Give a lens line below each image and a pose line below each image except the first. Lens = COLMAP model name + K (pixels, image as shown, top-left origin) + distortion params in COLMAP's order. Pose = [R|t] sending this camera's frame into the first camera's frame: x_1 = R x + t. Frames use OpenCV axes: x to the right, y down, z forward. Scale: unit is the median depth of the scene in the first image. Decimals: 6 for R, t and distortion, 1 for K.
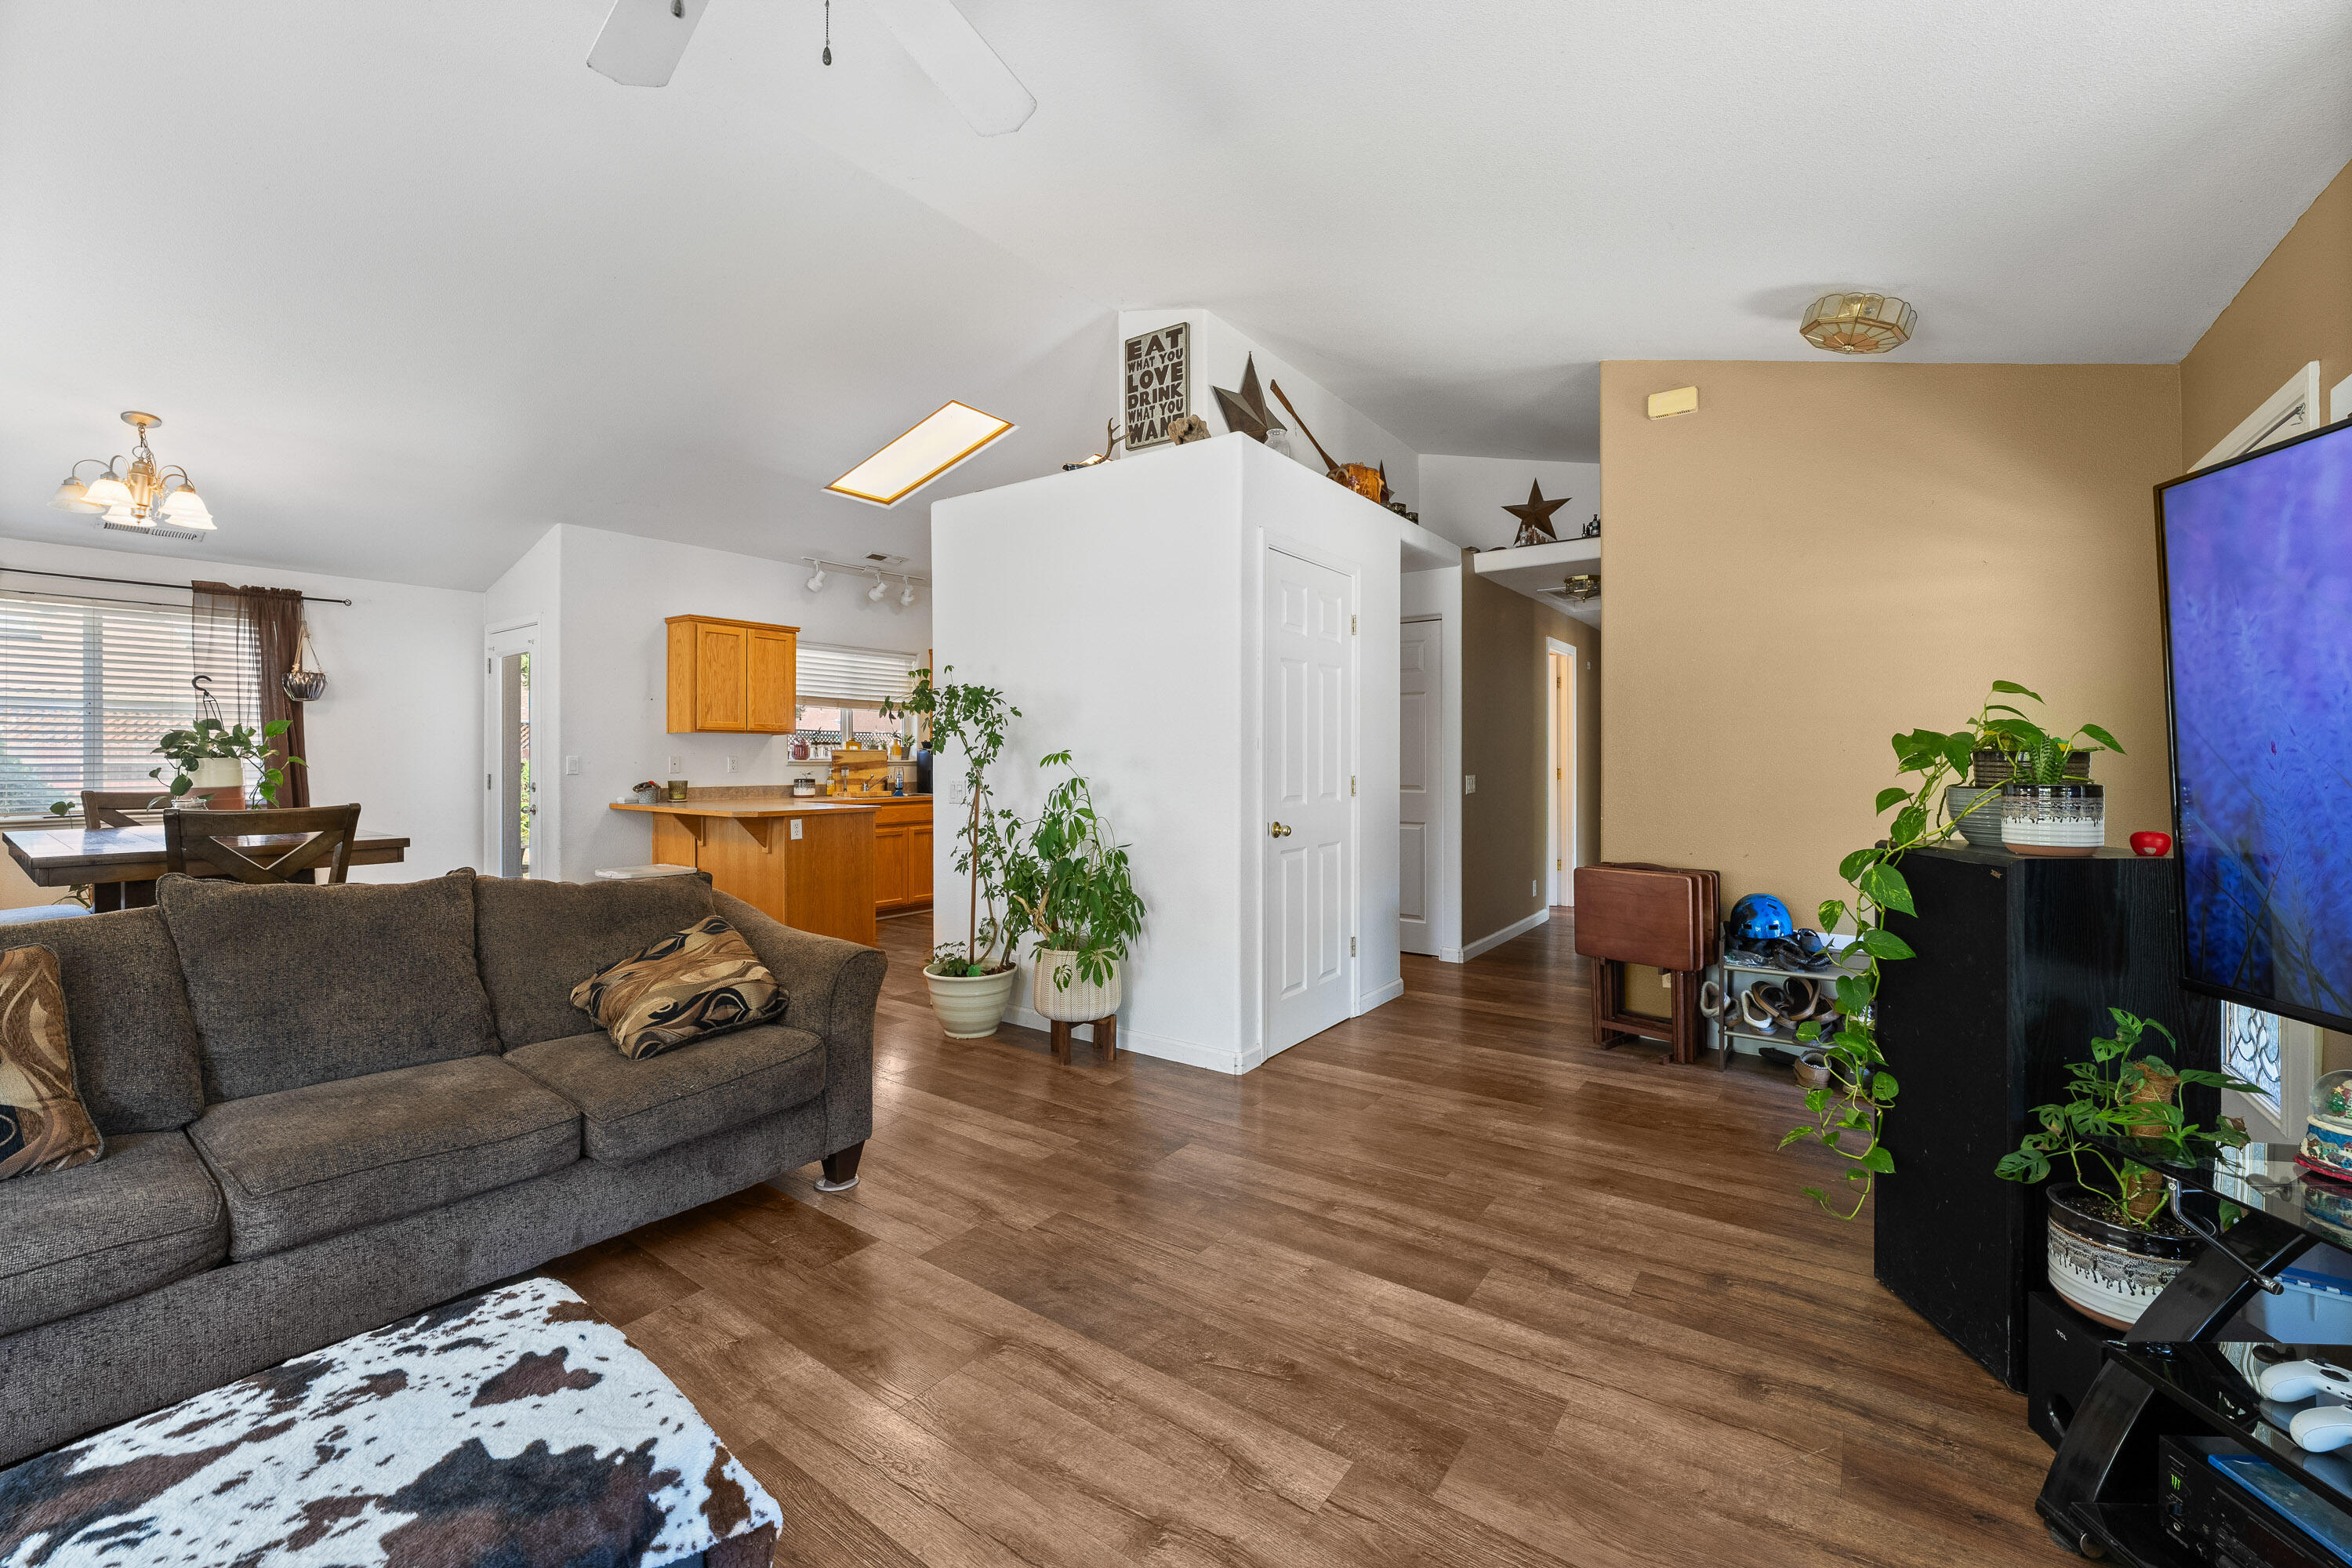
lens RADIAL K [[961.7, 0, 1176.3], [0, 961.7, 762.7], [0, 0, 1]] dist [-0.019532, 0.004191]
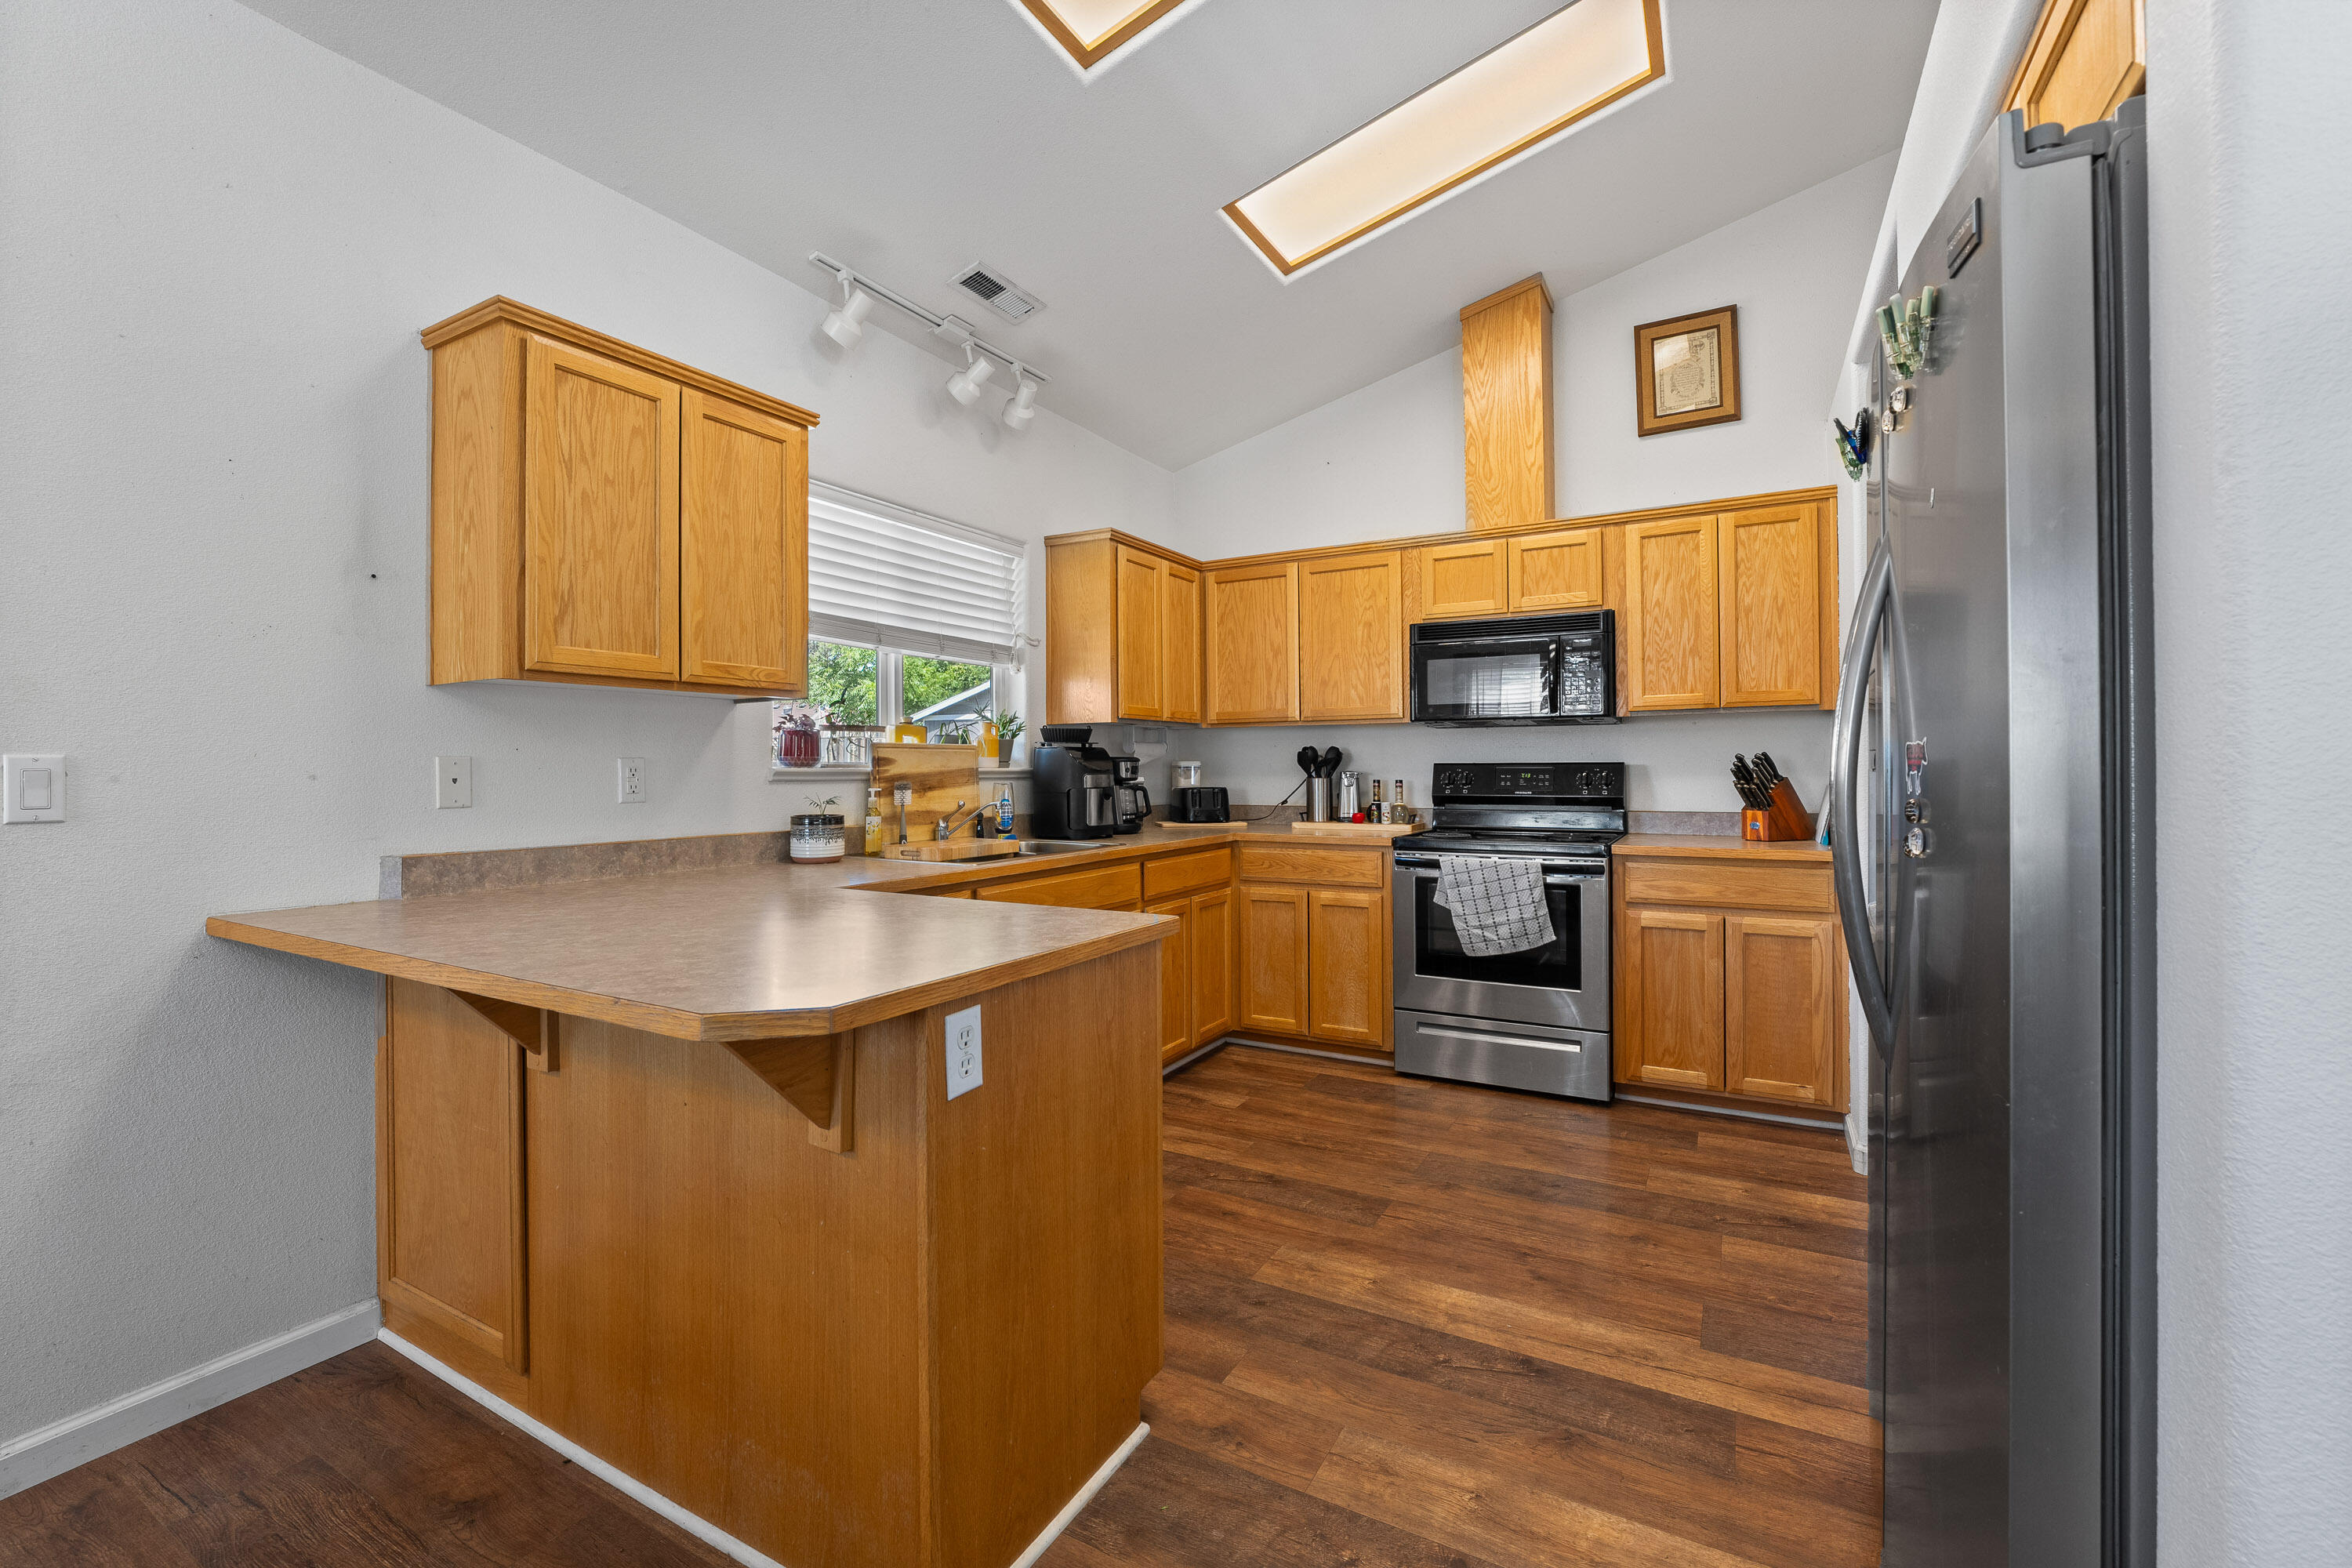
lens RADIAL K [[985.4, 0, 1173.0], [0, 985.4, 761.5], [0, 0, 1]] dist [-0.014963, 0.000006]
pose [[0.993286, -0.006791, 0.115488, -0.786860], [0.007935, 0.999924, -0.009454, -0.000634], [-0.115415, 0.010307, 0.993264, 1.581009]]
